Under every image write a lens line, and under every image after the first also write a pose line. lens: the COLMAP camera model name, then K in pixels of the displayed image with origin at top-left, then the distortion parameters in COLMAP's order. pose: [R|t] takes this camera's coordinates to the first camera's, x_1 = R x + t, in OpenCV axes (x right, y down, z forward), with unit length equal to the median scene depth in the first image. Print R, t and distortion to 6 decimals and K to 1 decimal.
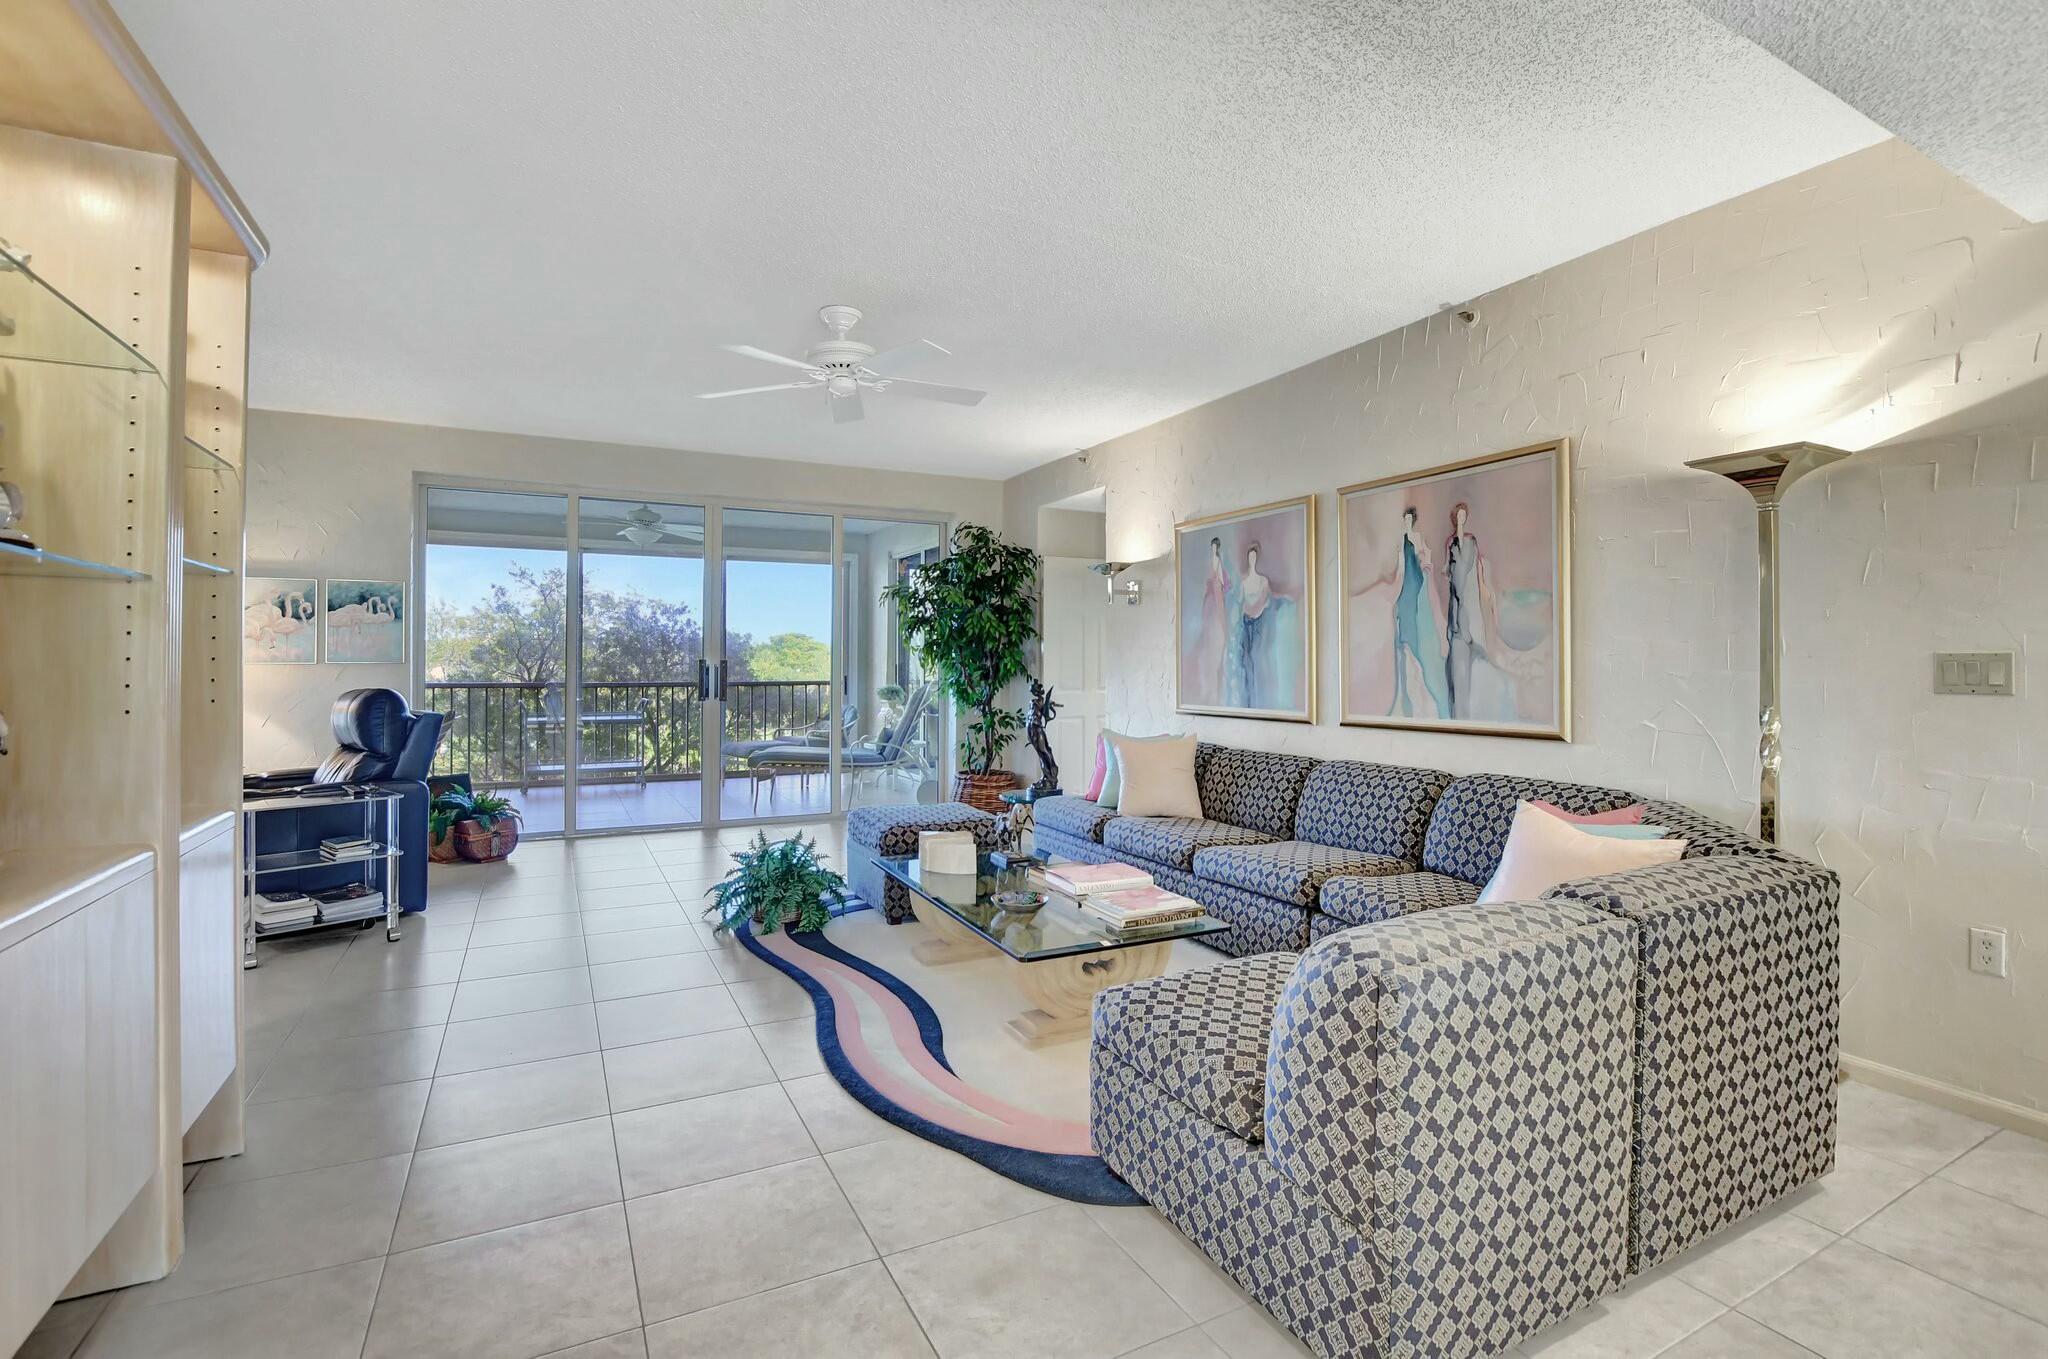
lens RADIAL K [[934.2, 0, 1025.5], [0, 934.2, 655.7], [0, 0, 1]] dist [-0.027120, 0.000158]
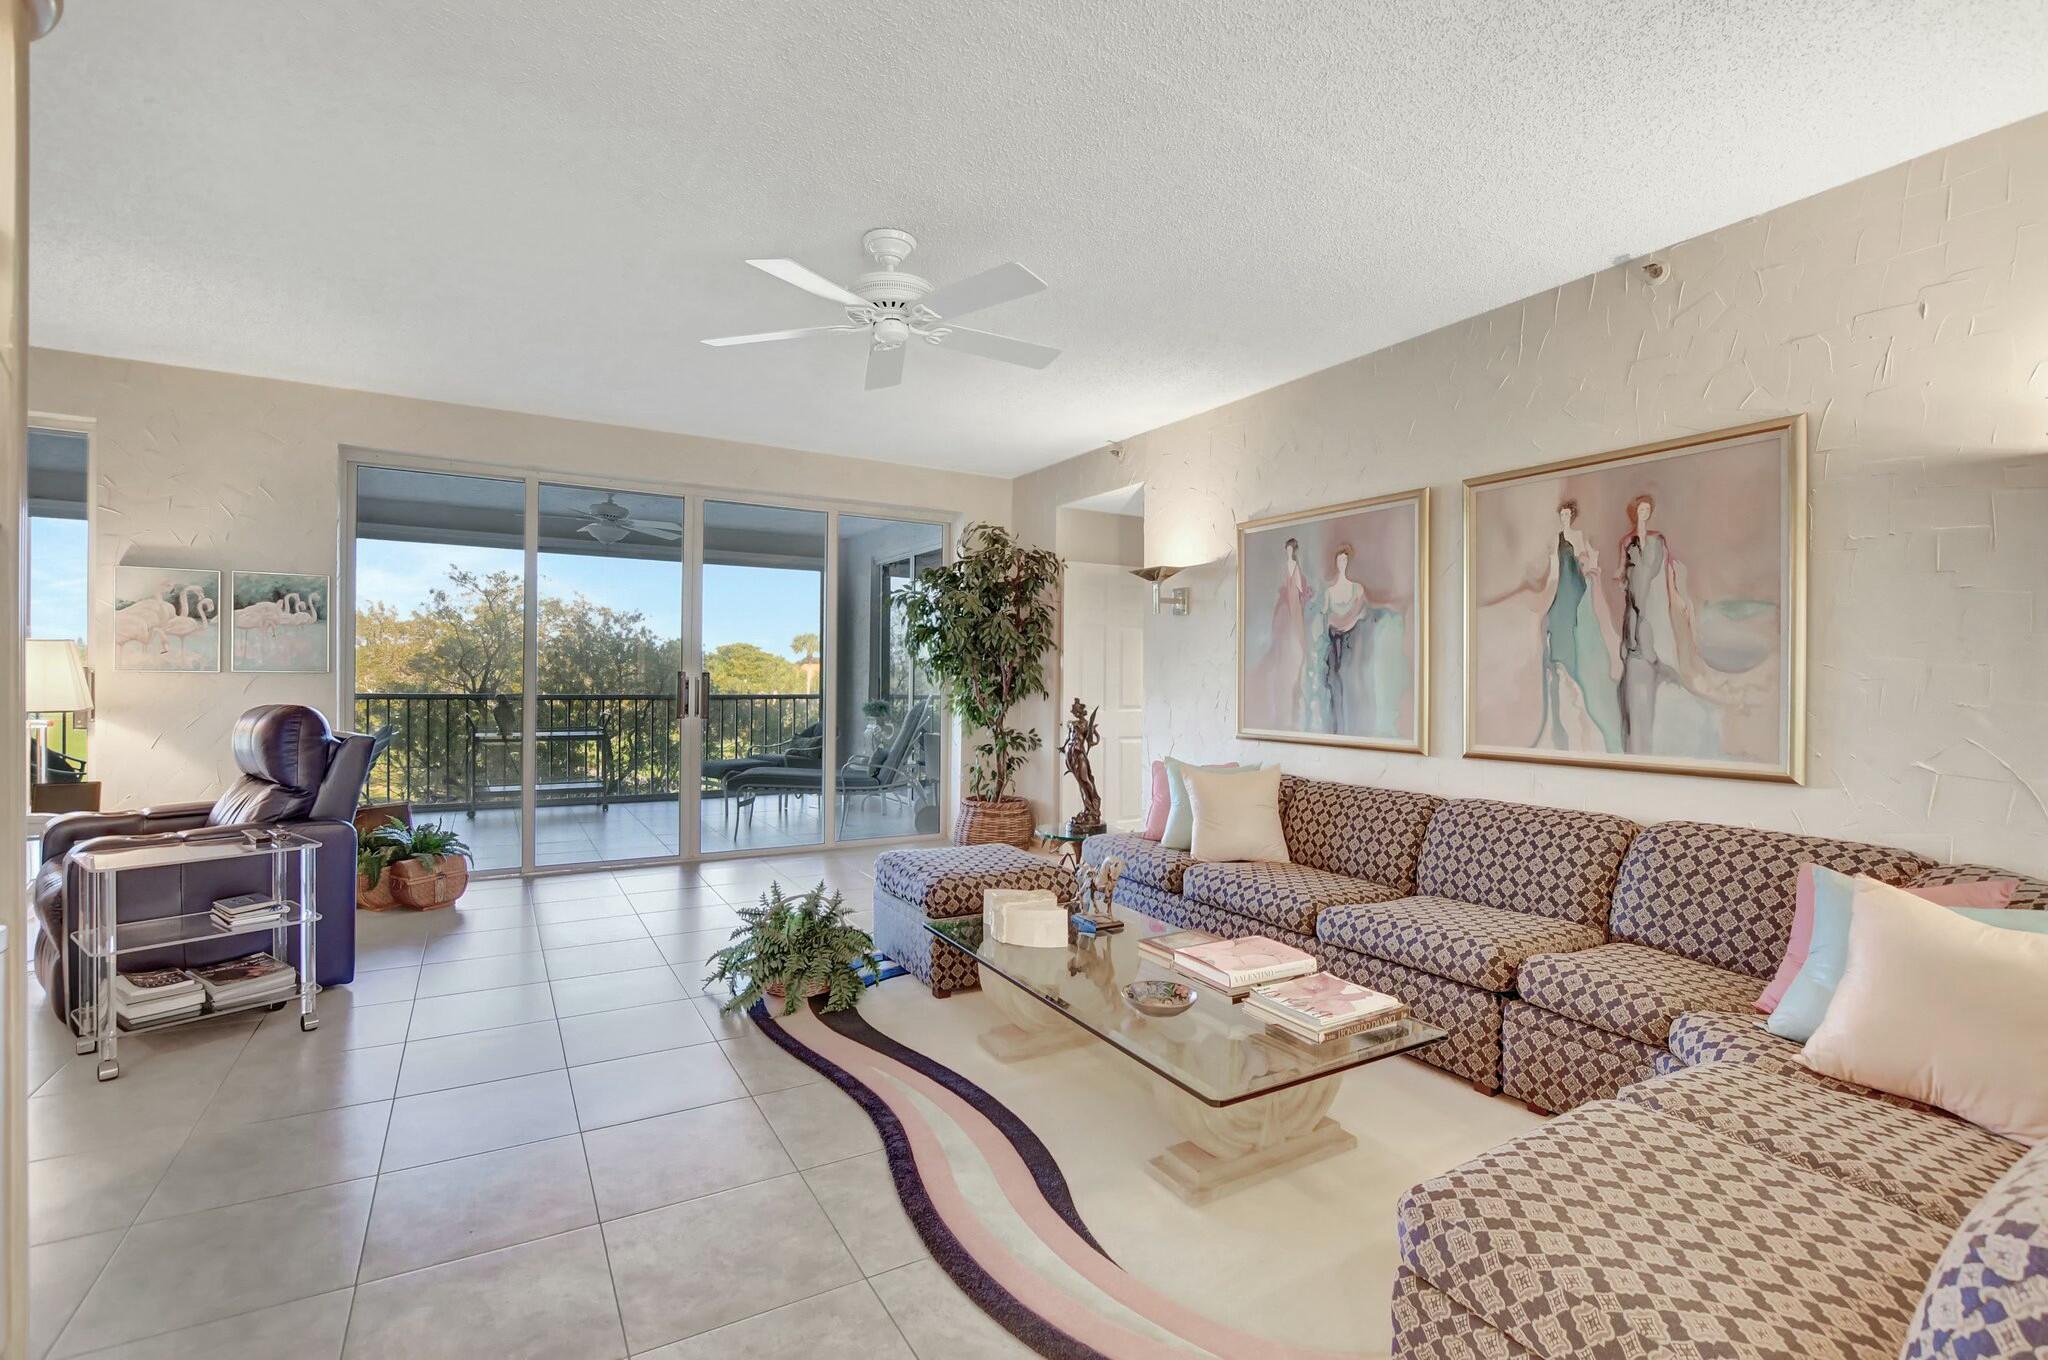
lens RADIAL K [[909.7, 0, 1015.5], [0, 909.7, 678.4], [0, 0, 1]] dist [-0.027517, 0.000520]
pose [[0.998556, 0.009544, 0.052866, -0.108224], [-0.010122, 0.999892, 0.010661, -0.002076], [-0.052759, -0.011181, 0.998545, 0.179610]]
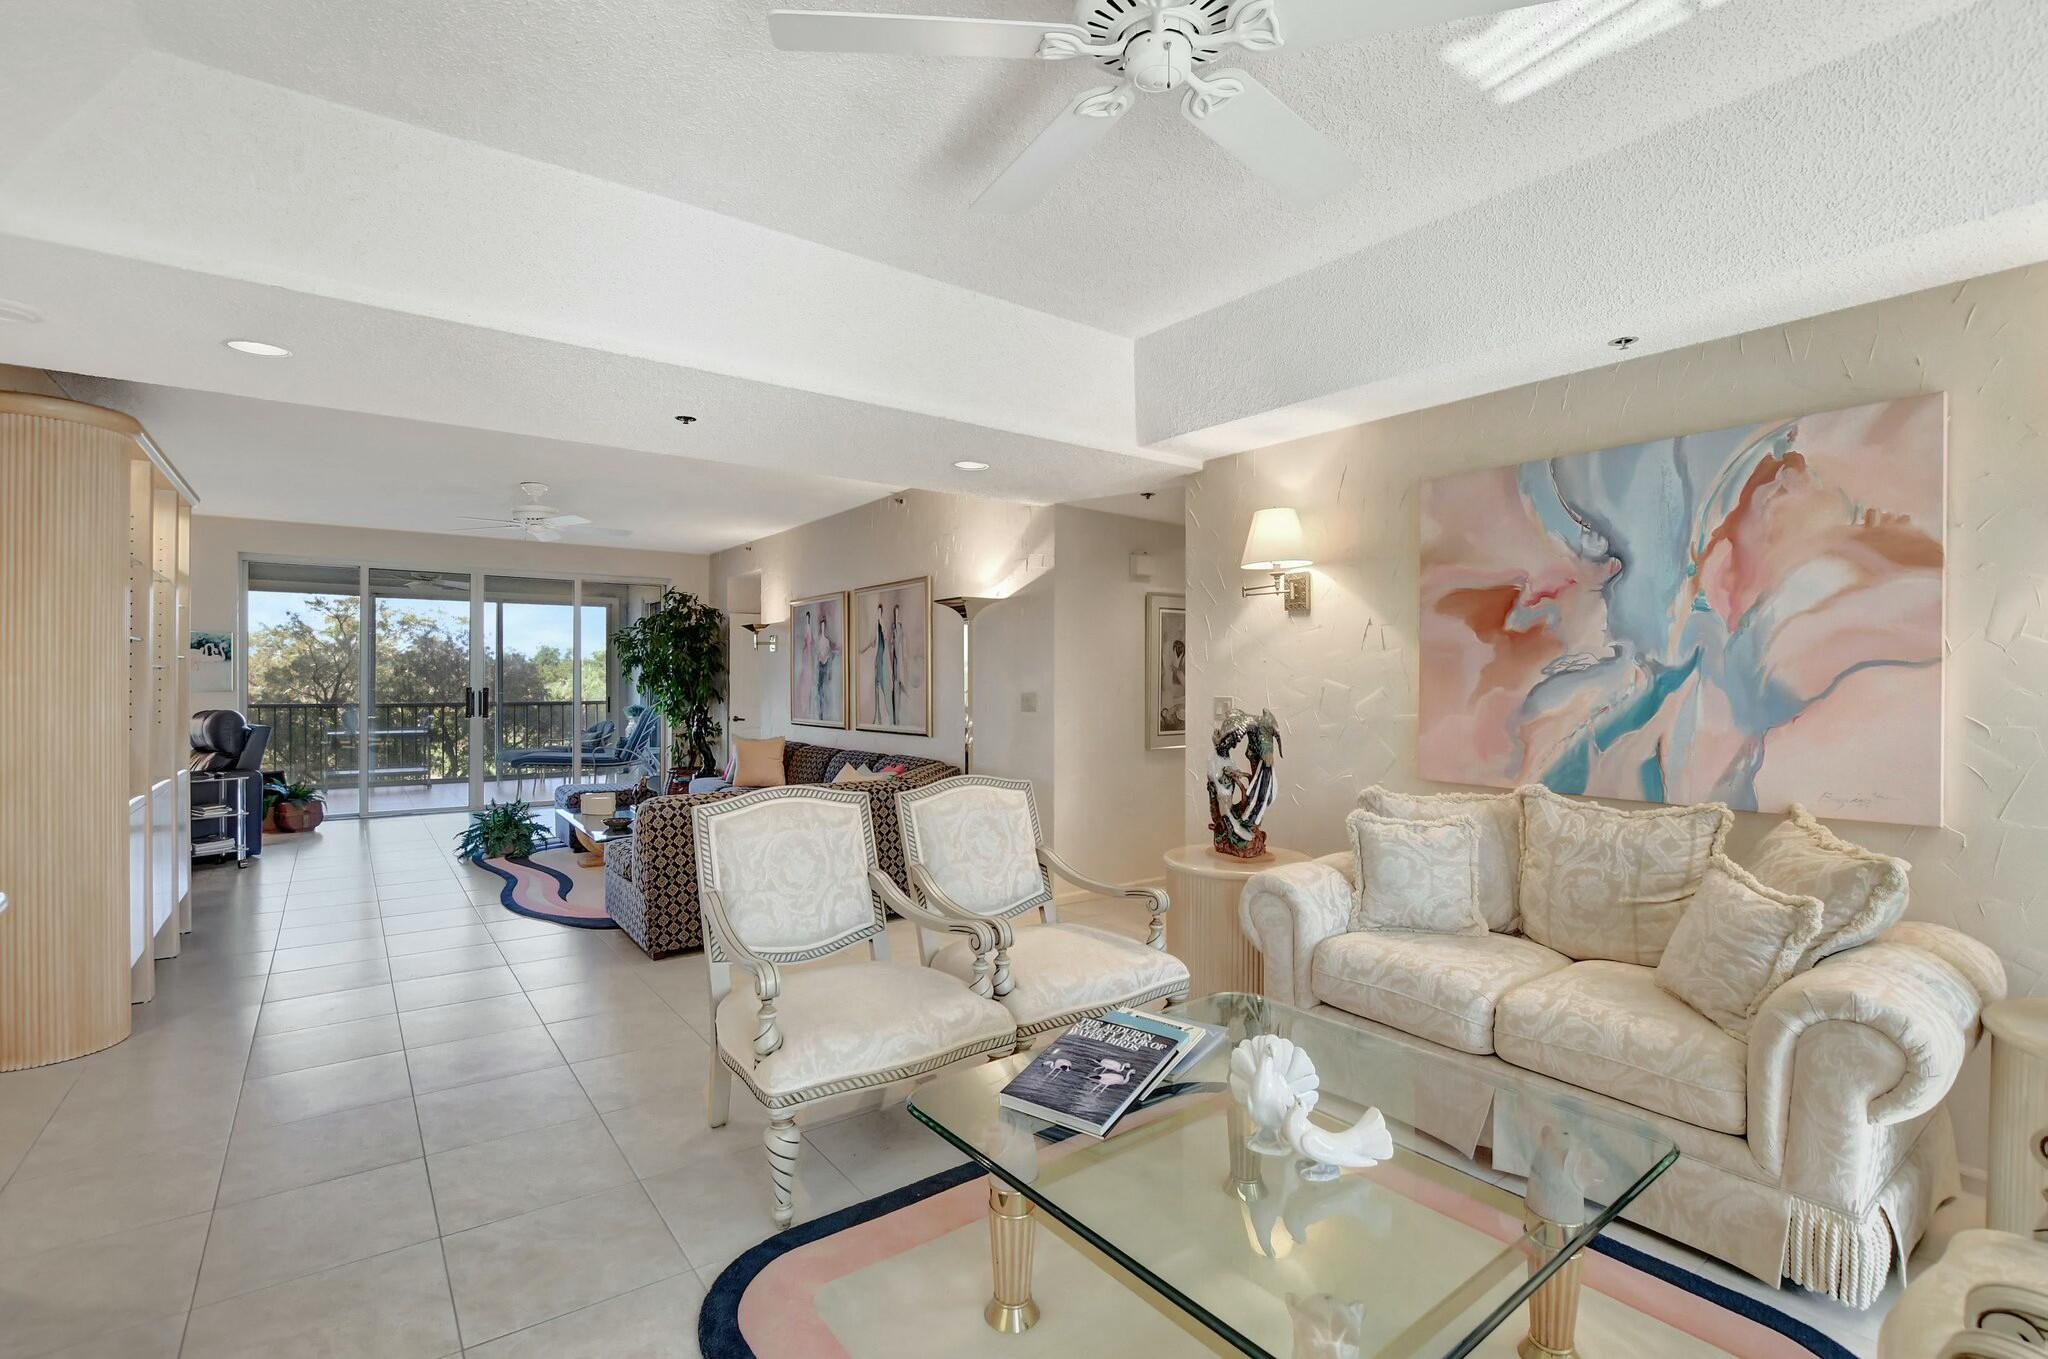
lens RADIAL K [[909.7, 0, 1015.5], [0, 909.7, 677.9], [0, 0, 1]] dist [-0.027517, 0.000520]
pose [[0.985913, 0.000650, 0.167260, 0.321478], [-0.001766, 0.999977, 0.006520, -0.028531], [-0.167252, -0.006724, 0.985891, -0.631144]]
